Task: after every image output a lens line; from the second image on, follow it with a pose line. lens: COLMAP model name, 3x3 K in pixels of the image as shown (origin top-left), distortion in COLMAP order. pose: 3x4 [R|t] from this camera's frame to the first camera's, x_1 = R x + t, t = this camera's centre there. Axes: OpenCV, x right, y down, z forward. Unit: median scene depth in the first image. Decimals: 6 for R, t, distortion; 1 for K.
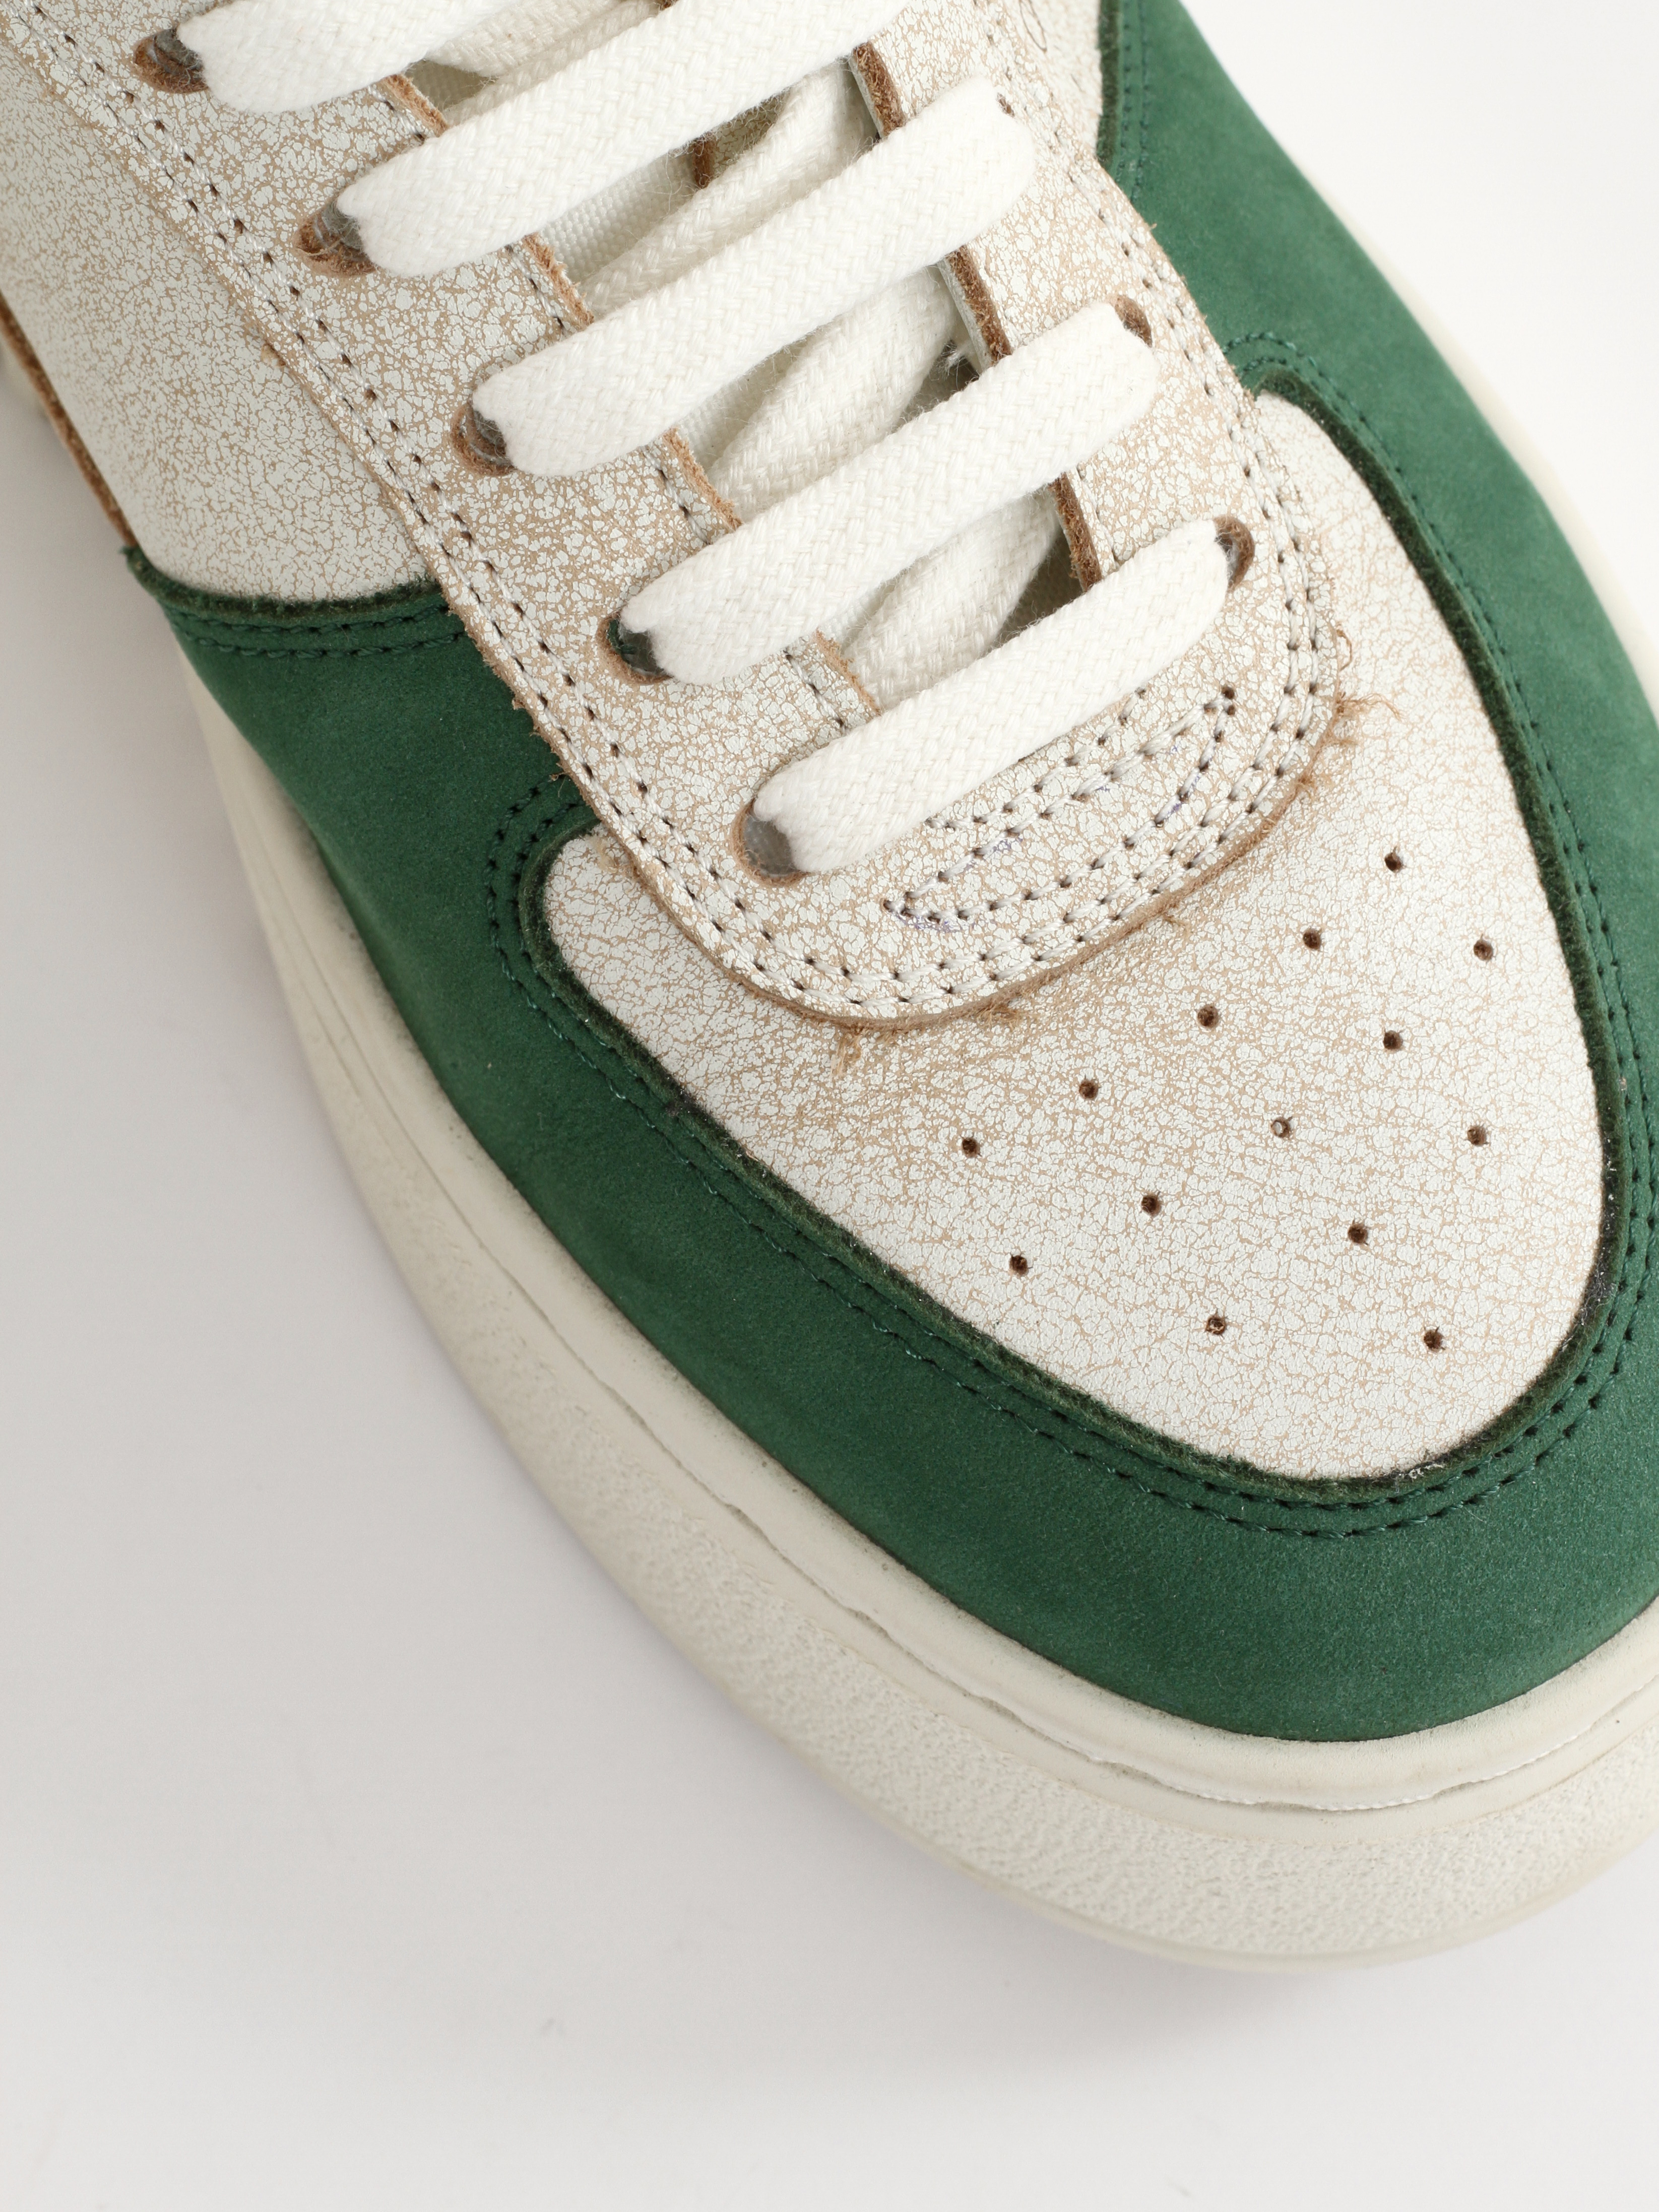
lens RADIAL K [[6653.5, 0, 842.0], [0, 6653.5, 1097.7], [0, 0, 1]] dist [-0.124769, 0.000000]
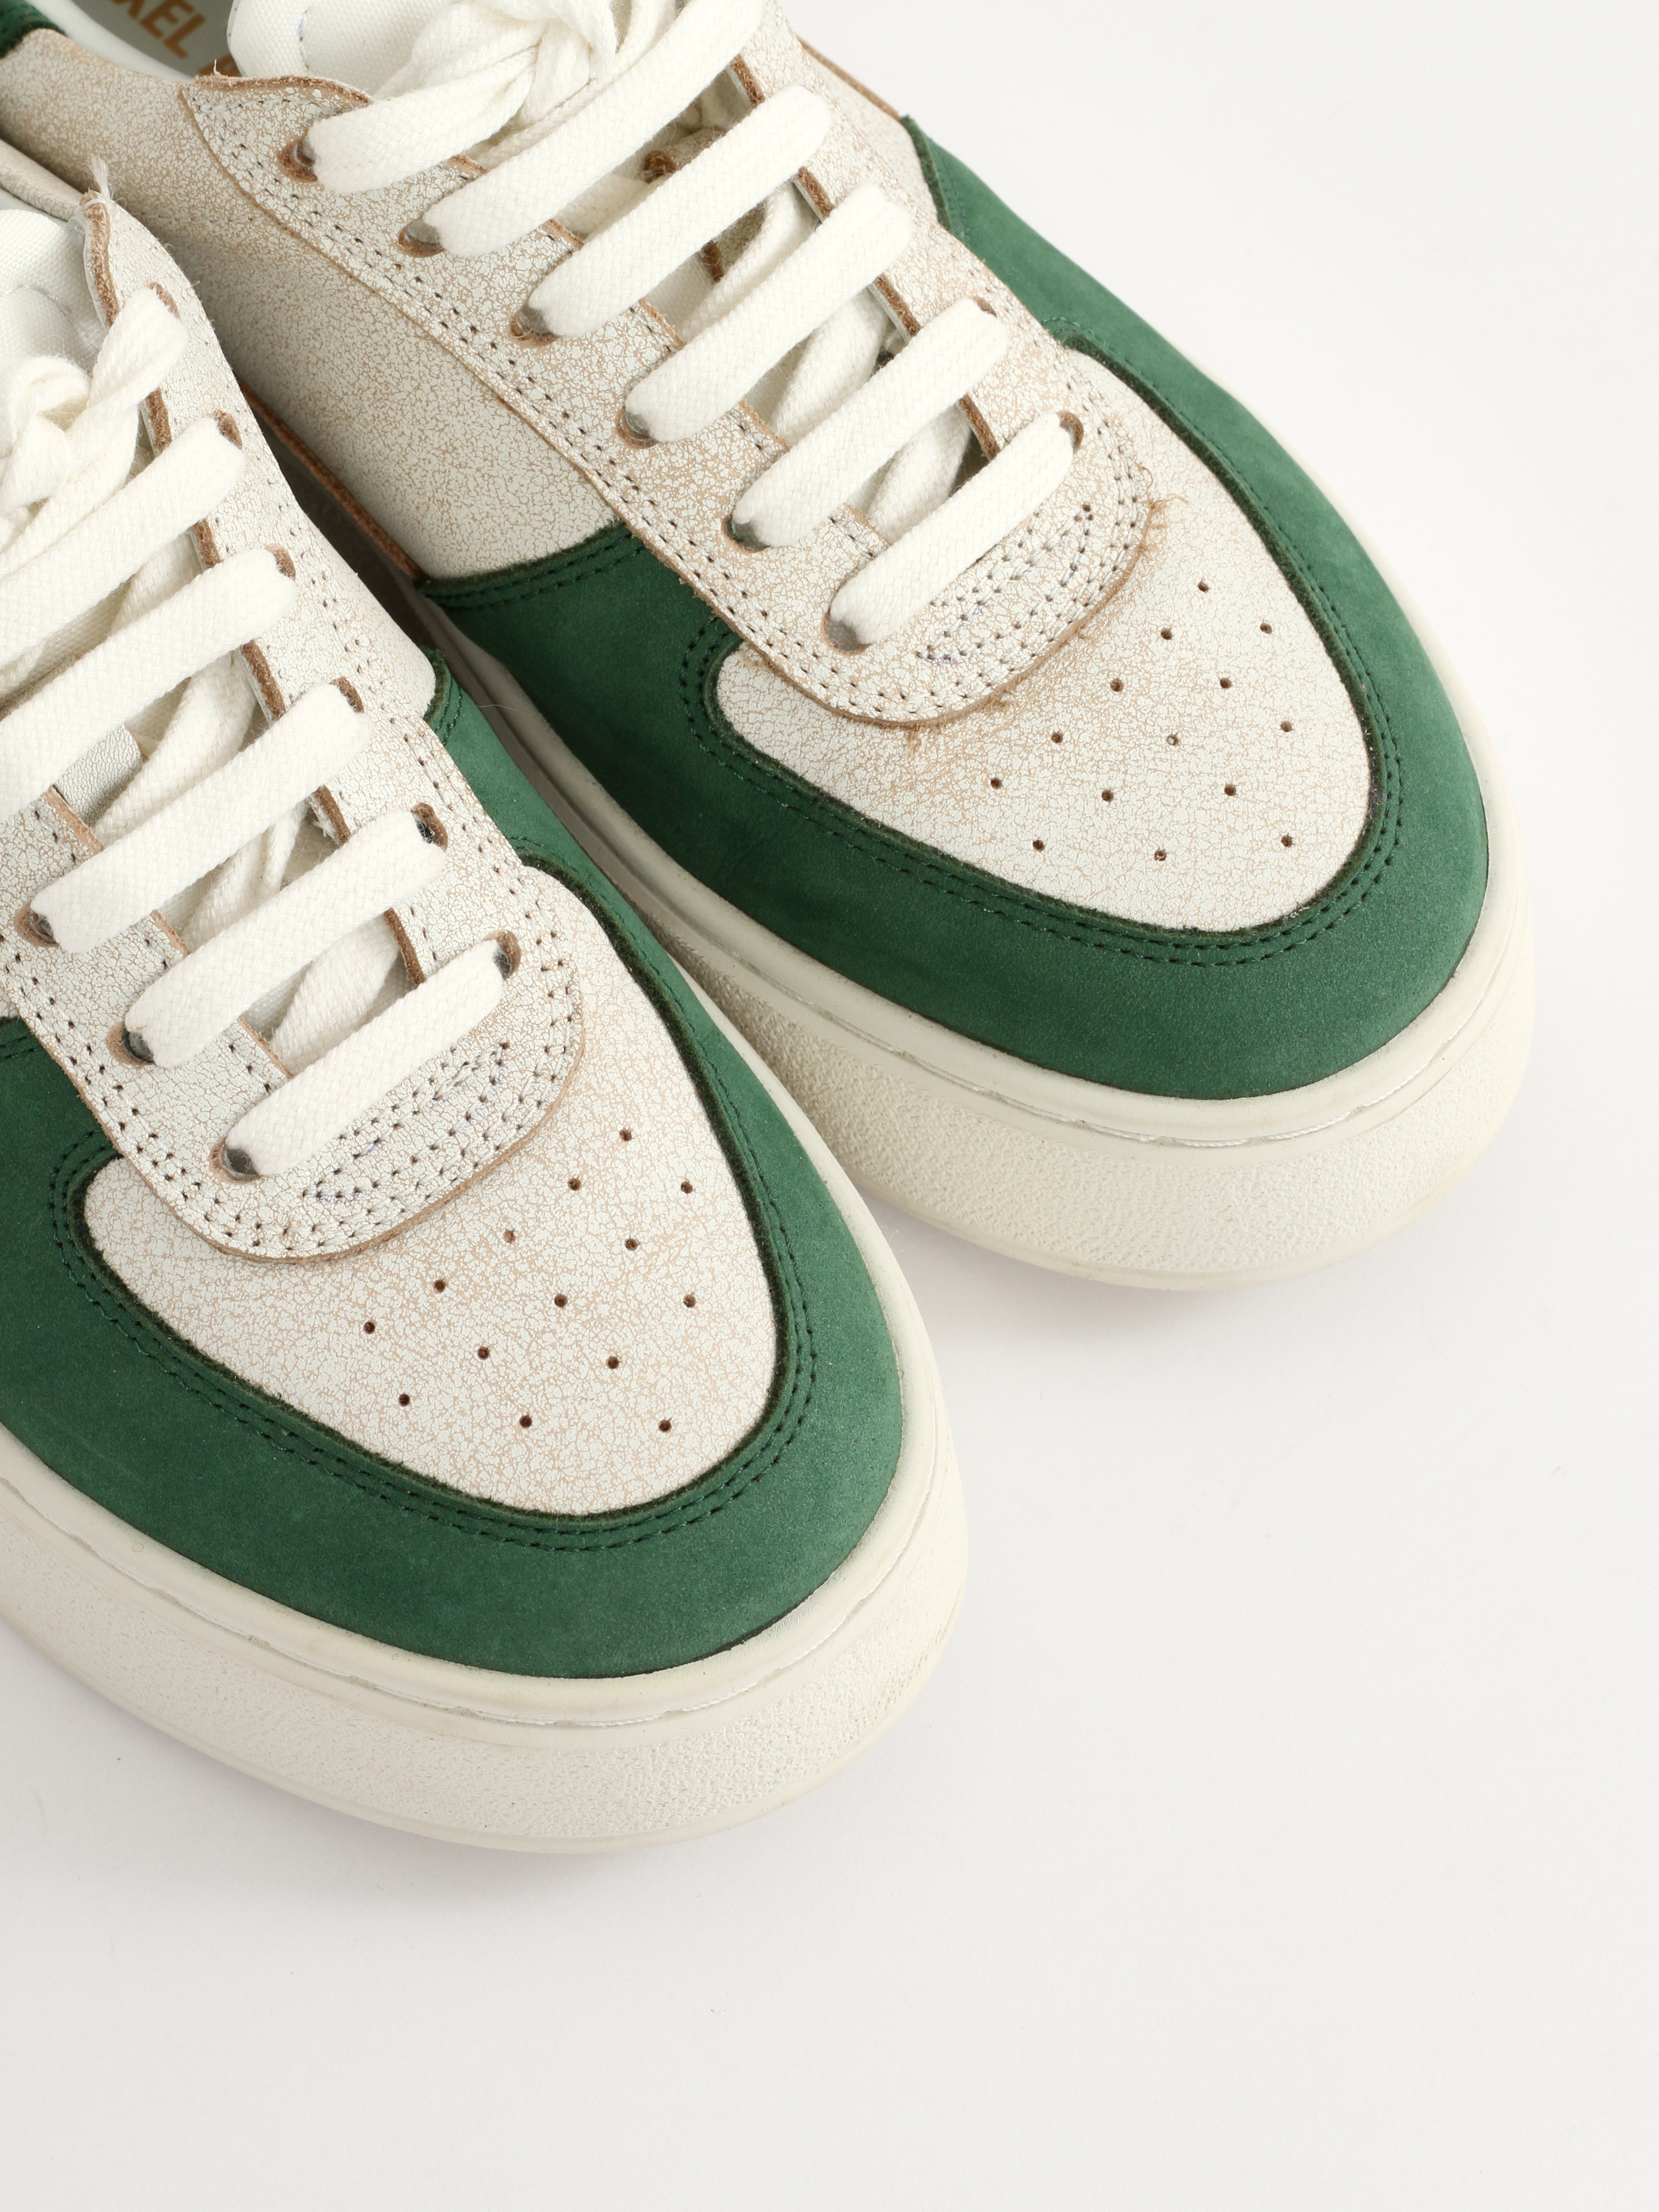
lens RADIAL K [[6653.5, 0, 926.2], [0, 6653.5, 1085.2], [0, 0, 1]] dist [-0.124769, 0.000000]
pose [[0.977233, -0.196503, 0.080011, -0.148334], [0.206610, 0.967124, -0.148270, 0.328490], [-0.048245, 0.161425, 0.985705, -0.653461]]
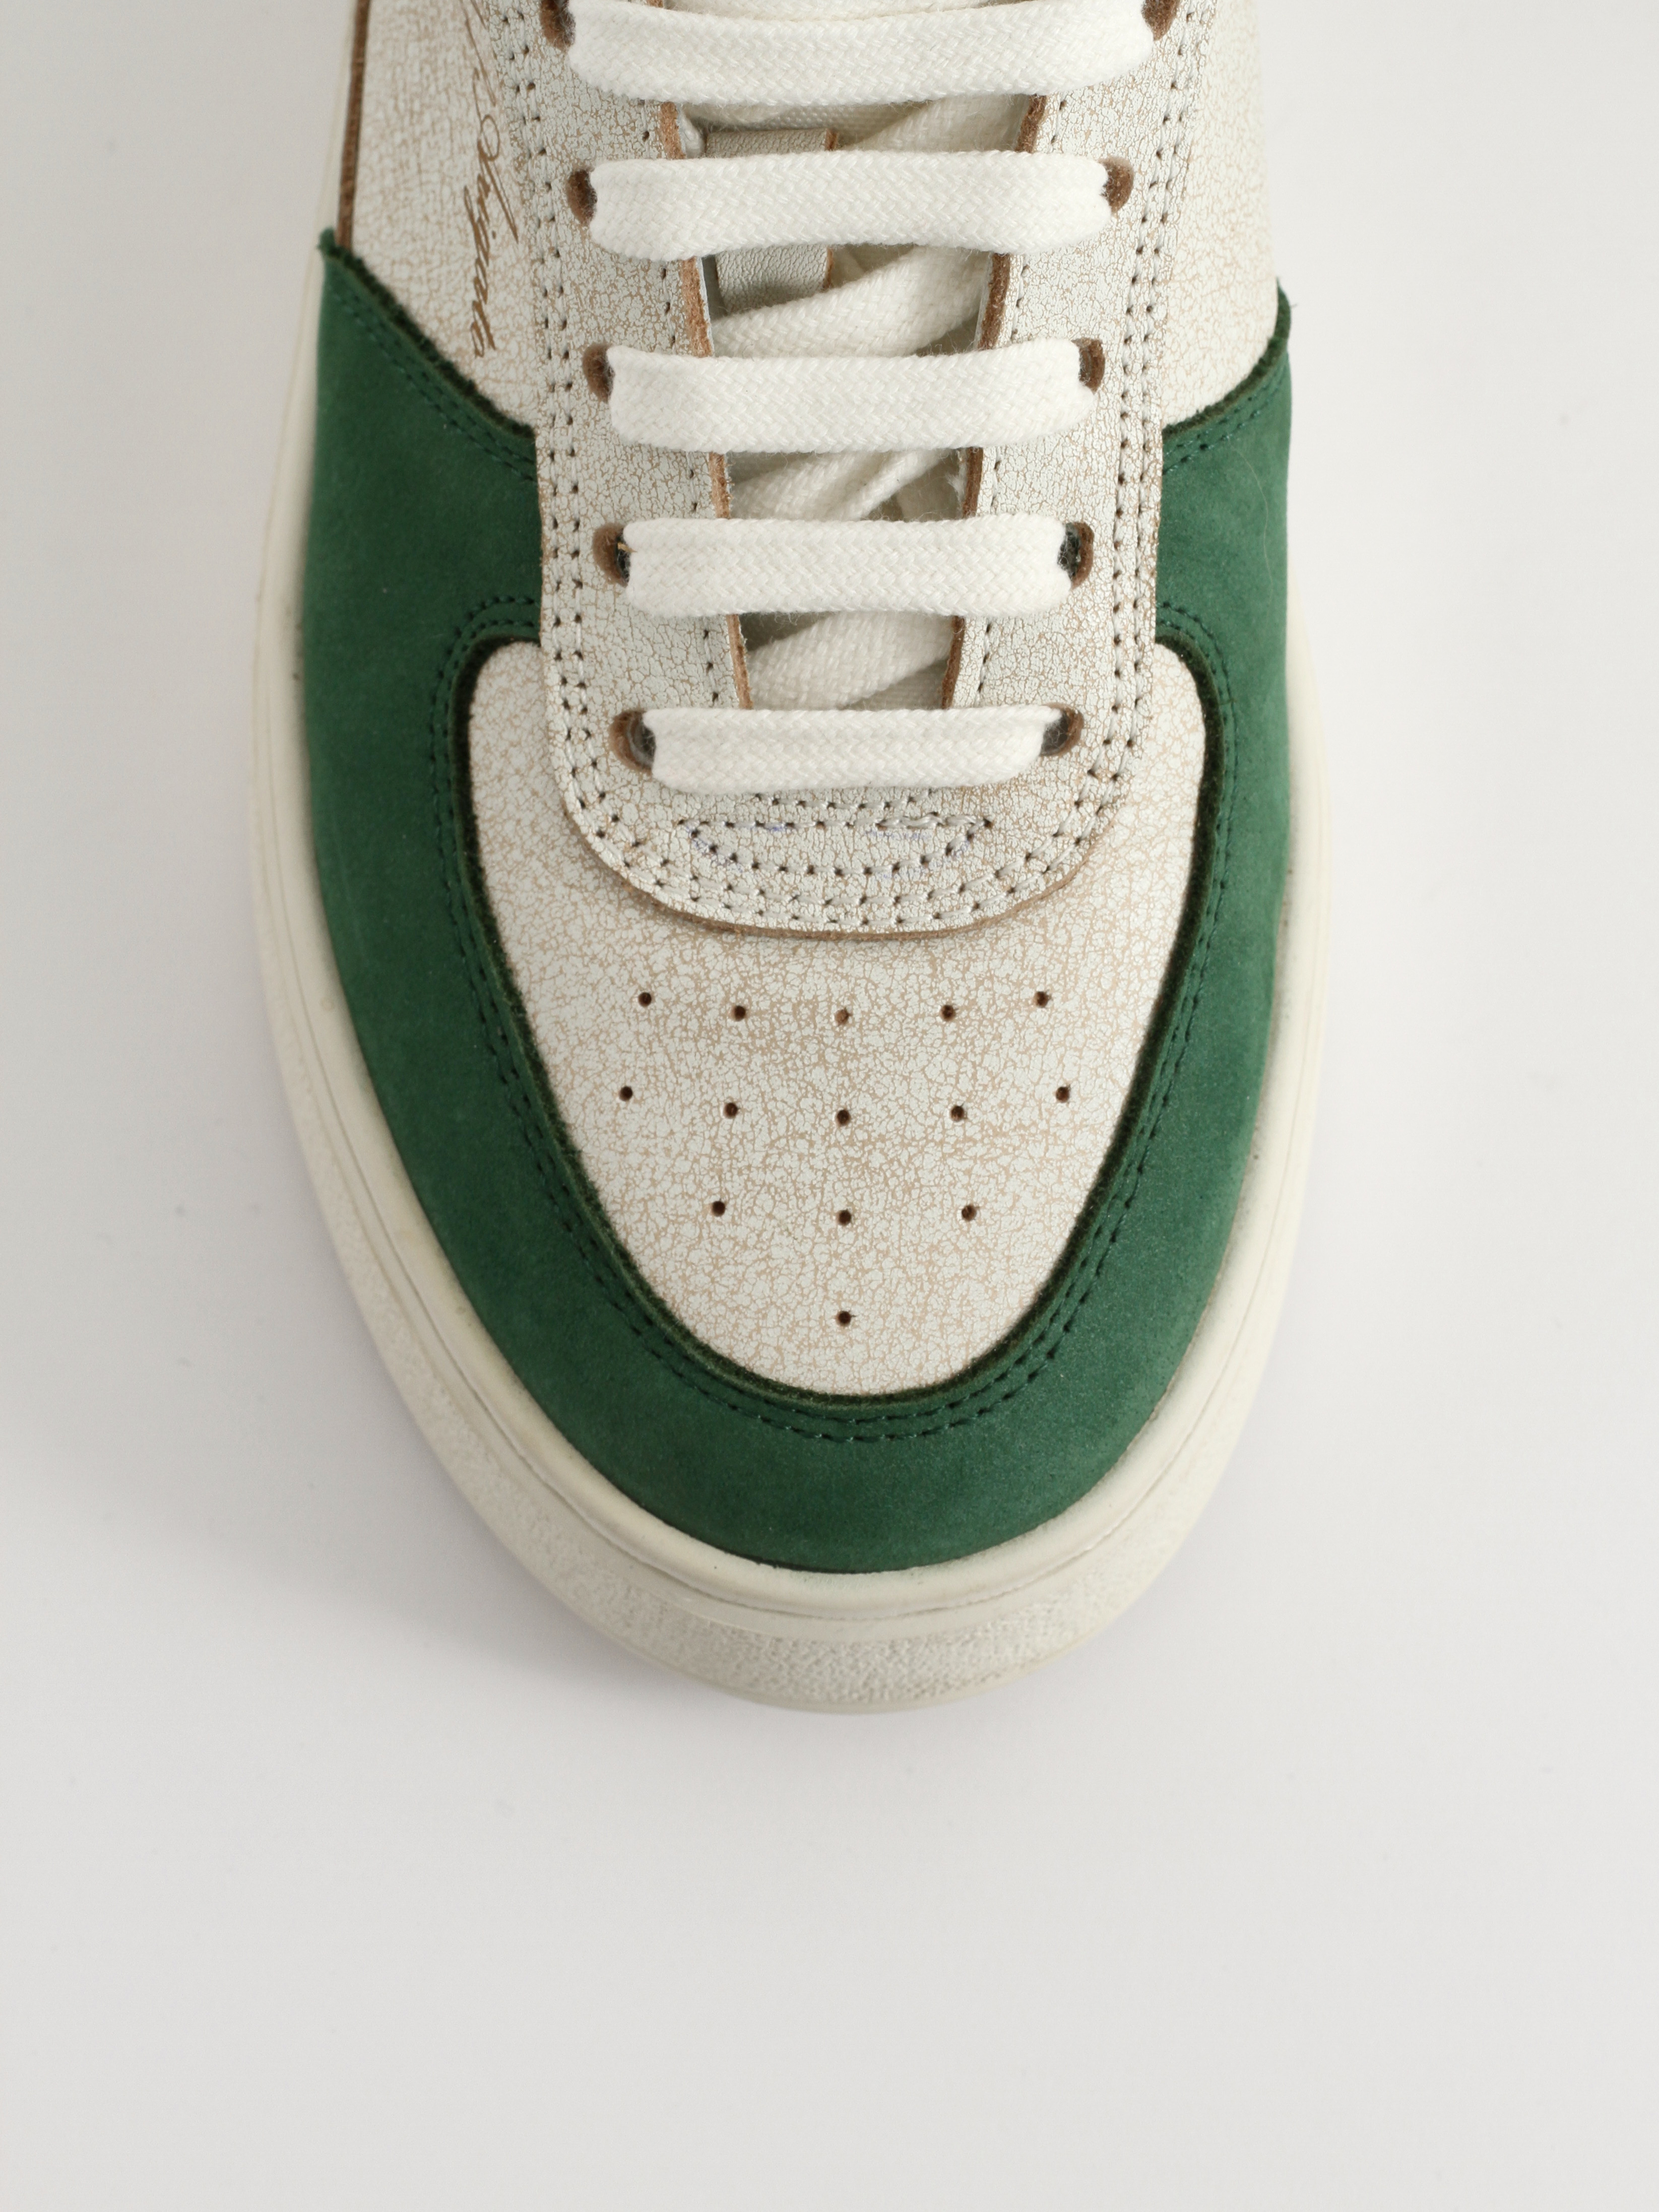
lens RADIAL K [[6653.5, 0, 824.7], [0, 6653.5, 1110.8], [0, 0, 1]] dist [-0.124769, 0.000000]
pose [[0.878053, 0.456950, -0.142198, 0.070295], [-0.435944, 0.886308, 0.156239, -0.088395], [0.197425, -0.075196, 0.977430, -0.348319]]
